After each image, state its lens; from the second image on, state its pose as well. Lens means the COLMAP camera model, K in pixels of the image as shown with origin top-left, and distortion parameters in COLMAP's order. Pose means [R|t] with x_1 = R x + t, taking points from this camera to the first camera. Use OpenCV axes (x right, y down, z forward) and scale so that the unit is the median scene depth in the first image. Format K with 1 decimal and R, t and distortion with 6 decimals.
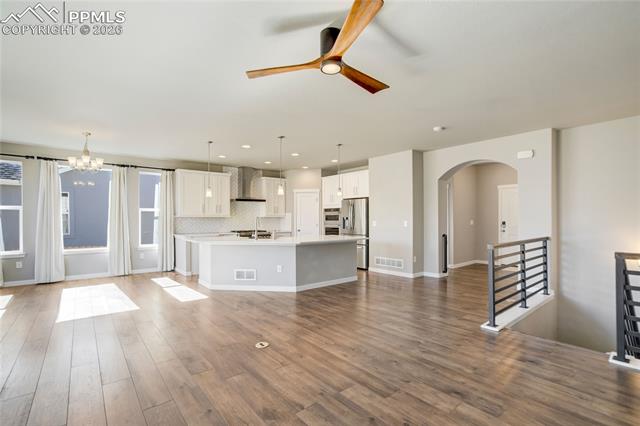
lens RADIAL K [[301.3, 0, 319.9], [0, 301.3, 219.6], [0, 0, 1]] dist [-0.000185, -0.000052]
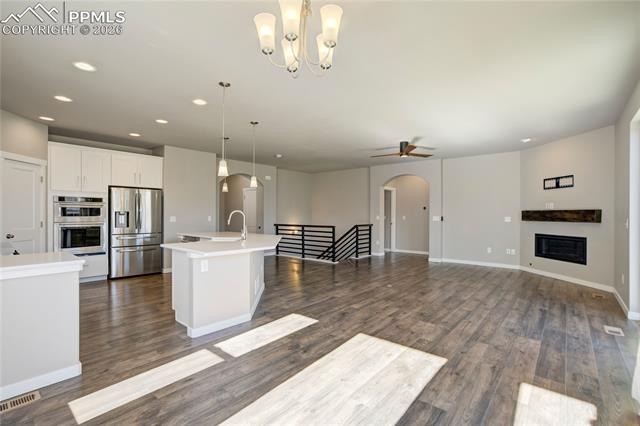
lens RADIAL K [[293.1, 0, 320.0], [0, 293.1, 213.0], [0, 0, 1]] dist [-0.000183, -0.000011]
pose [[-0.161584, 0.000444, 0.986859, -0.675005], [-0.004650, 0.999988, -0.001211, -0.005415], [-0.986848, -0.004784, -0.161580, 0.616079]]
